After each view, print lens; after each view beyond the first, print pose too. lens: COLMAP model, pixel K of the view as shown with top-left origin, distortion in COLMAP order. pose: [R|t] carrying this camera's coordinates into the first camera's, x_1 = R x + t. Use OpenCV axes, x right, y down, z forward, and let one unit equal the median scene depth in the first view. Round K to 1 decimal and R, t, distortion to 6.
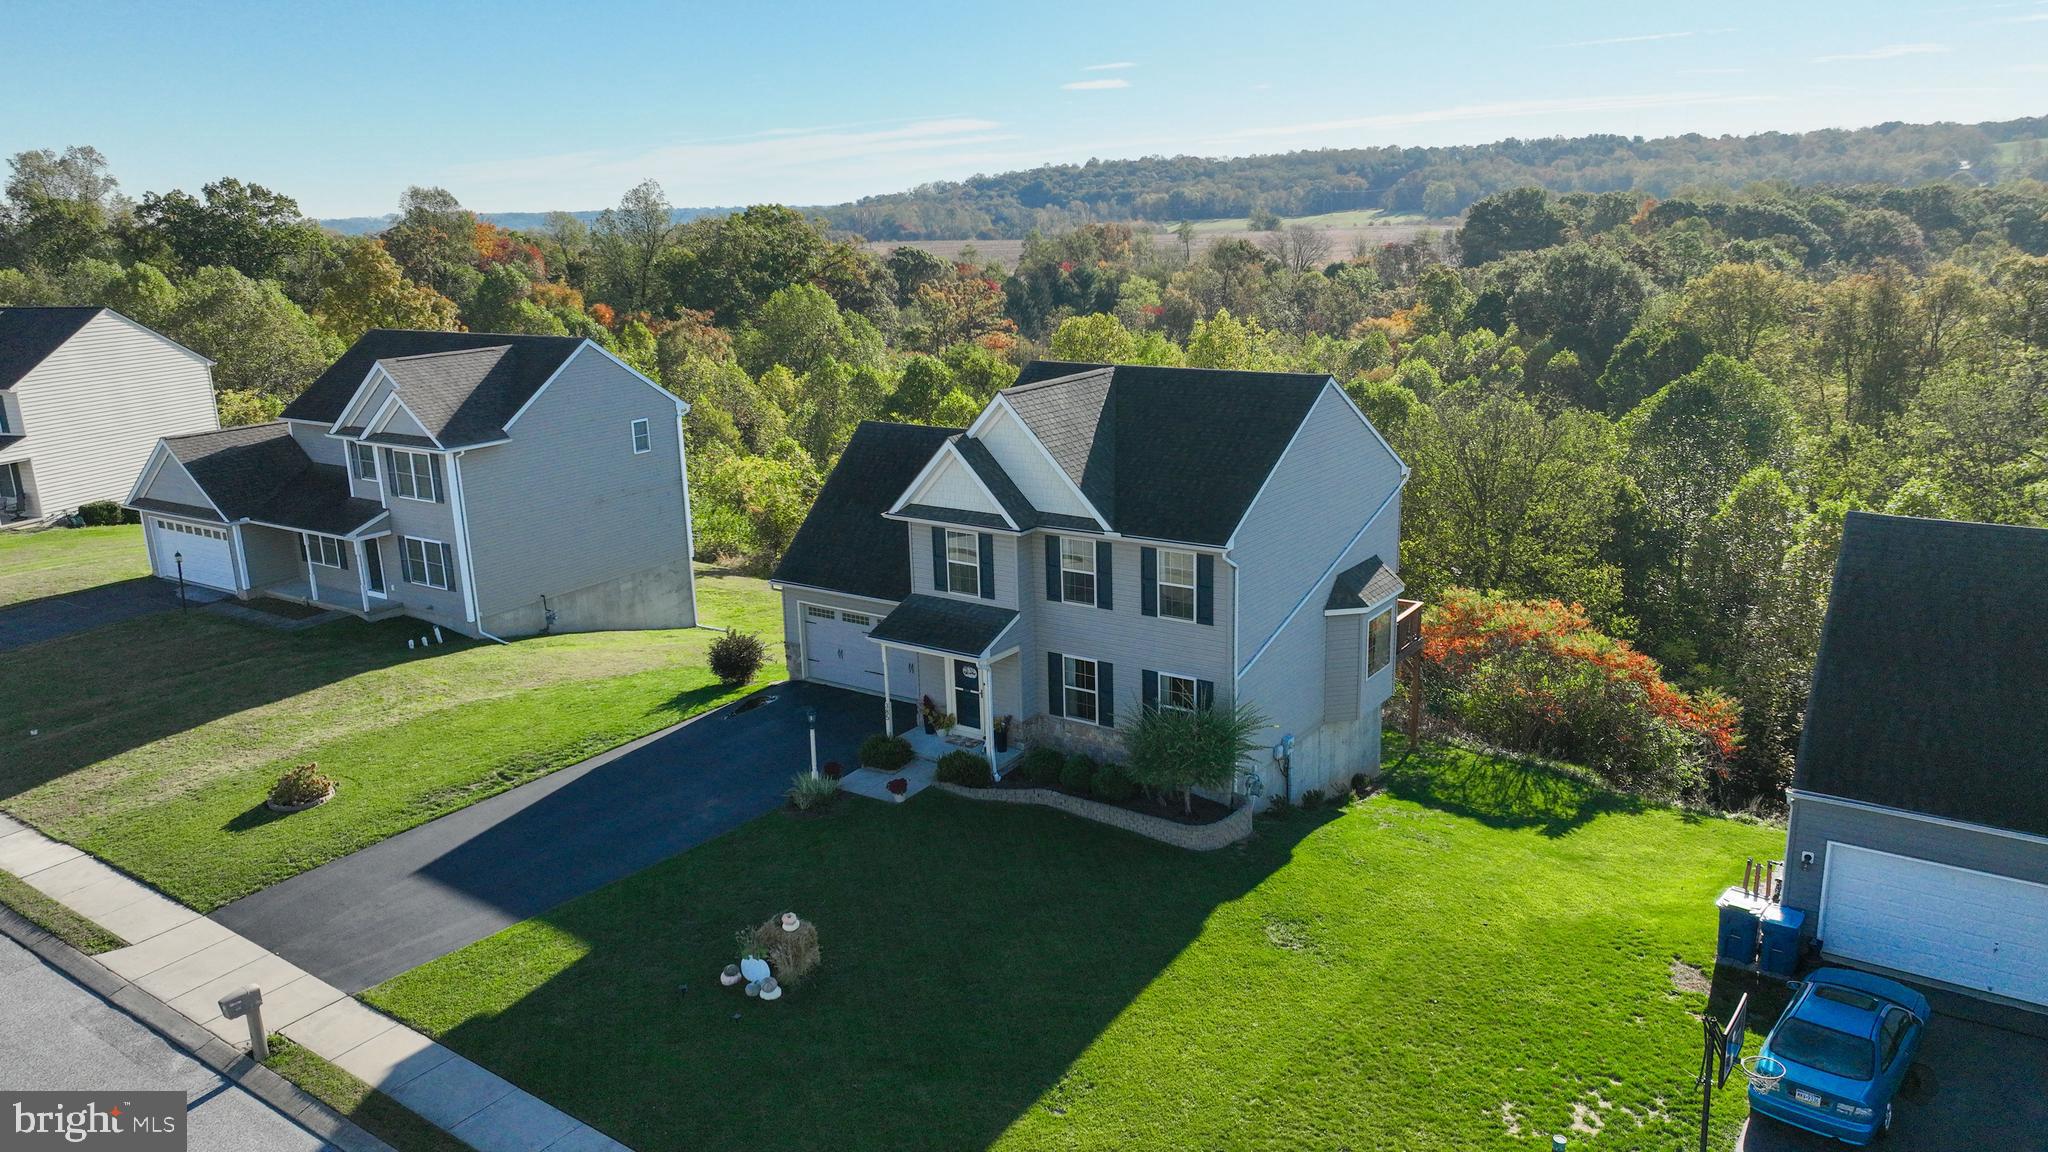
lens RADIAL K [[1438.5, 0, 1028.4], [0, 1438.5, 577.4], [0, 0, 1]] dist [0.003839, 0.008531]
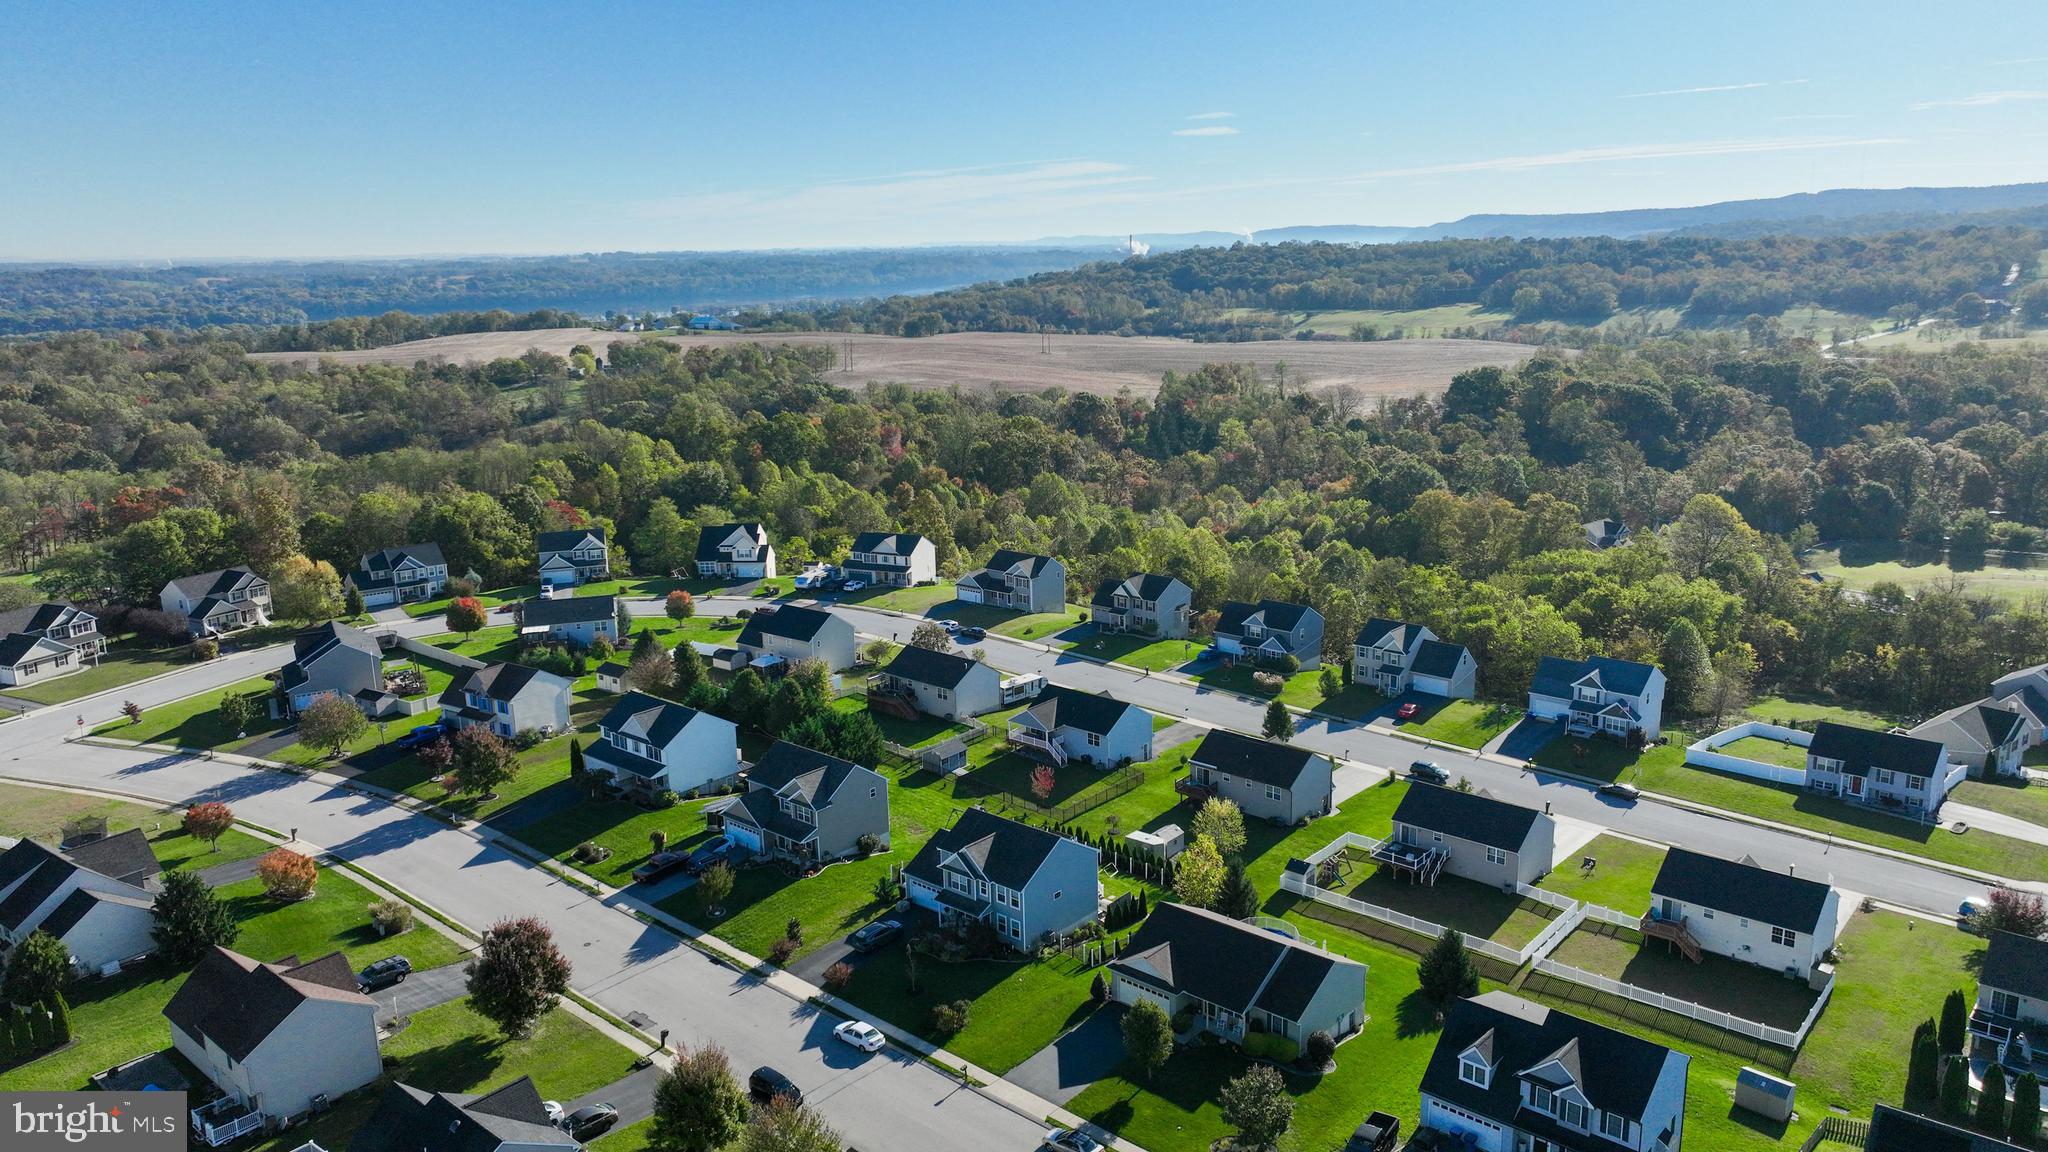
lens RADIAL K [[1438.5, 0, 1028.4], [0, 1438.5, 577.4], [0, 0, 1]] dist [0.003839, 0.008531]
pose [[0.994305, 0.031718, -0.101743, 0.153362], [-0.034009, 0.999204, -0.020864, 0.021570], [0.101000, 0.024205, 0.994592, -4.375769]]
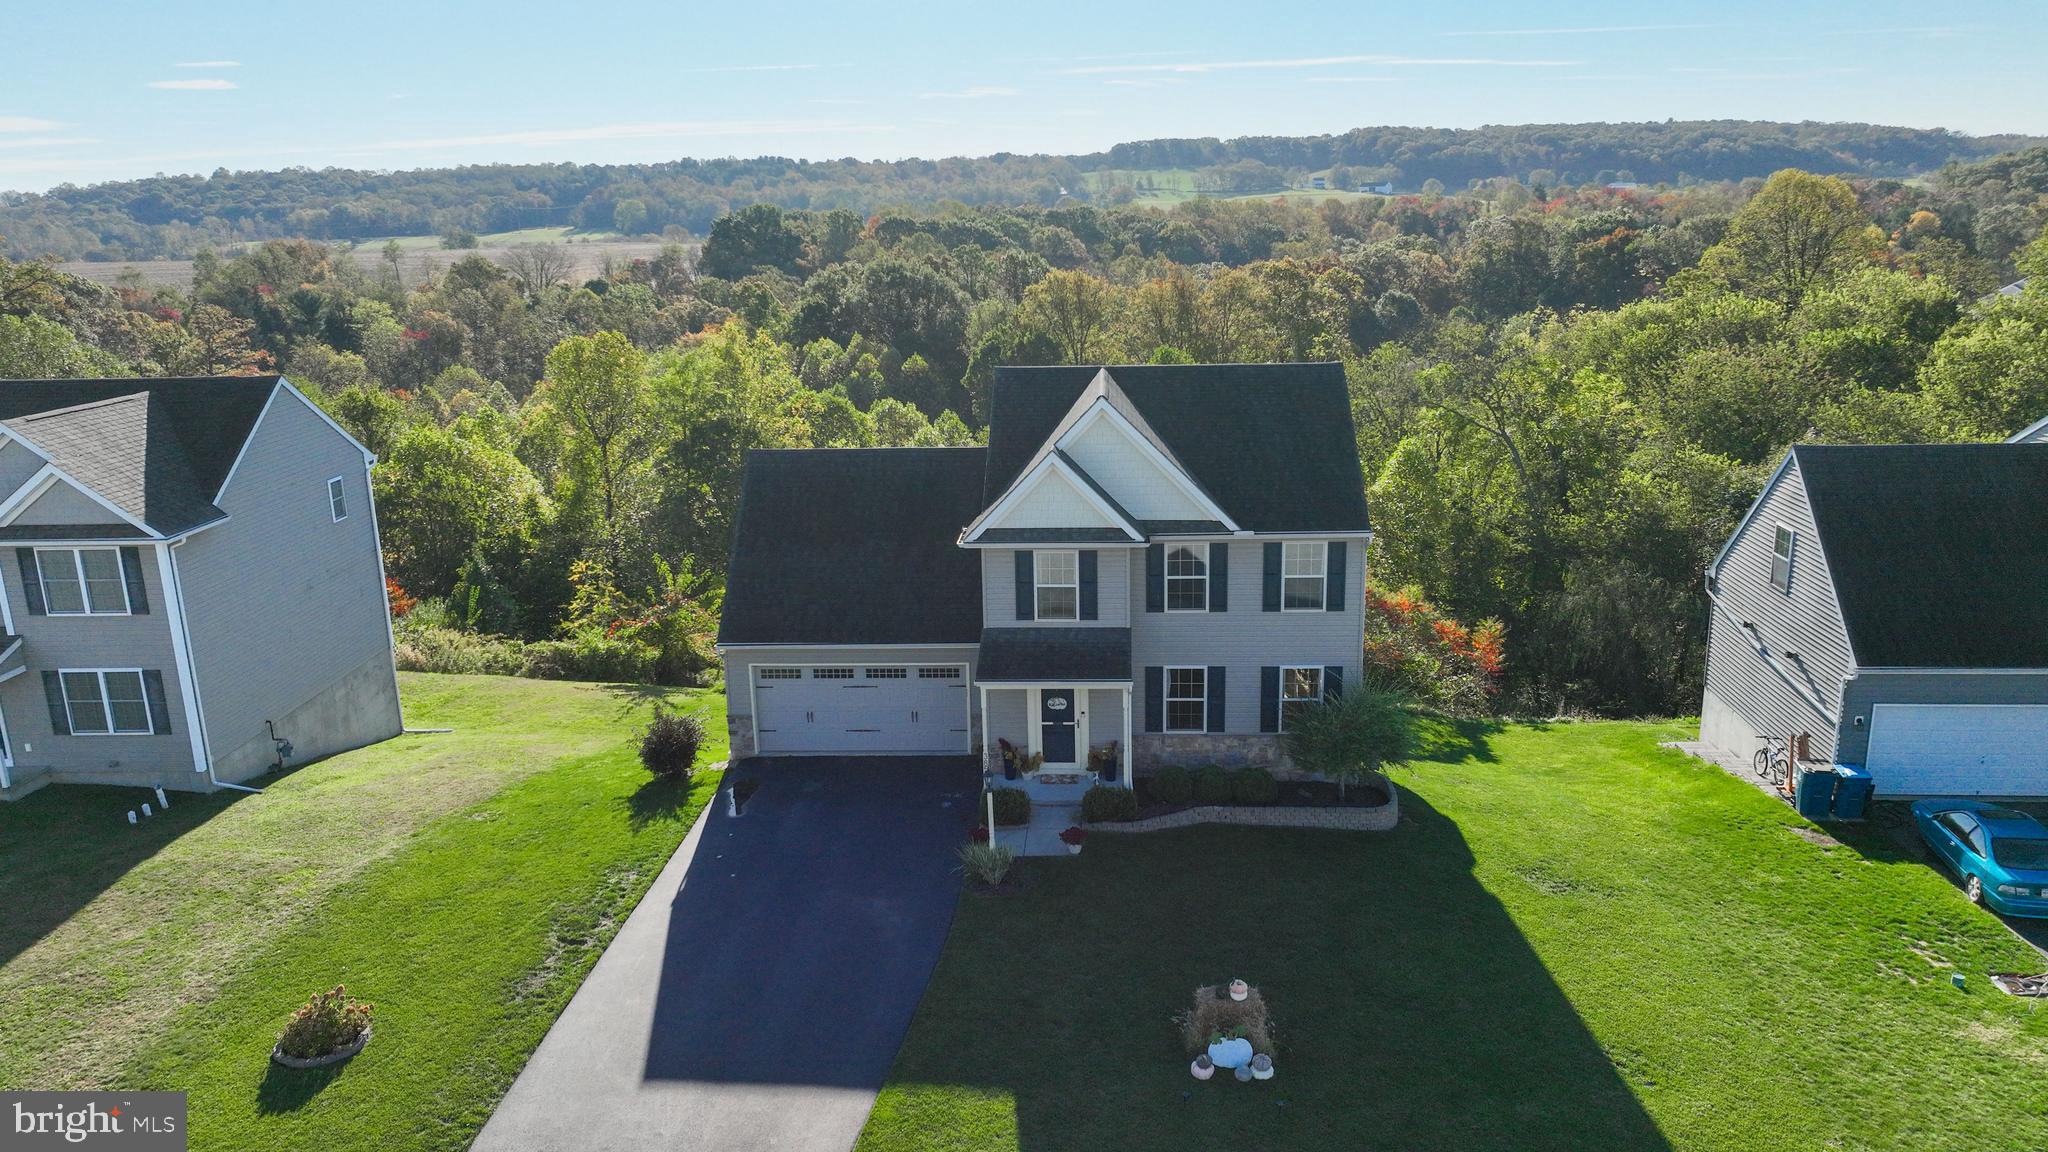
lens RADIAL K [[1438.5, 0, 1028.4], [0, 1438.5, 577.4], [0, 0, 1]] dist [0.003839, 0.008531]
pose [[0.853099, -0.124093, 0.506777, -0.378785], [0.130083, 0.991219, 0.023737, -0.028415], [-0.505273, 0.045673, 0.861750, 0.154721]]
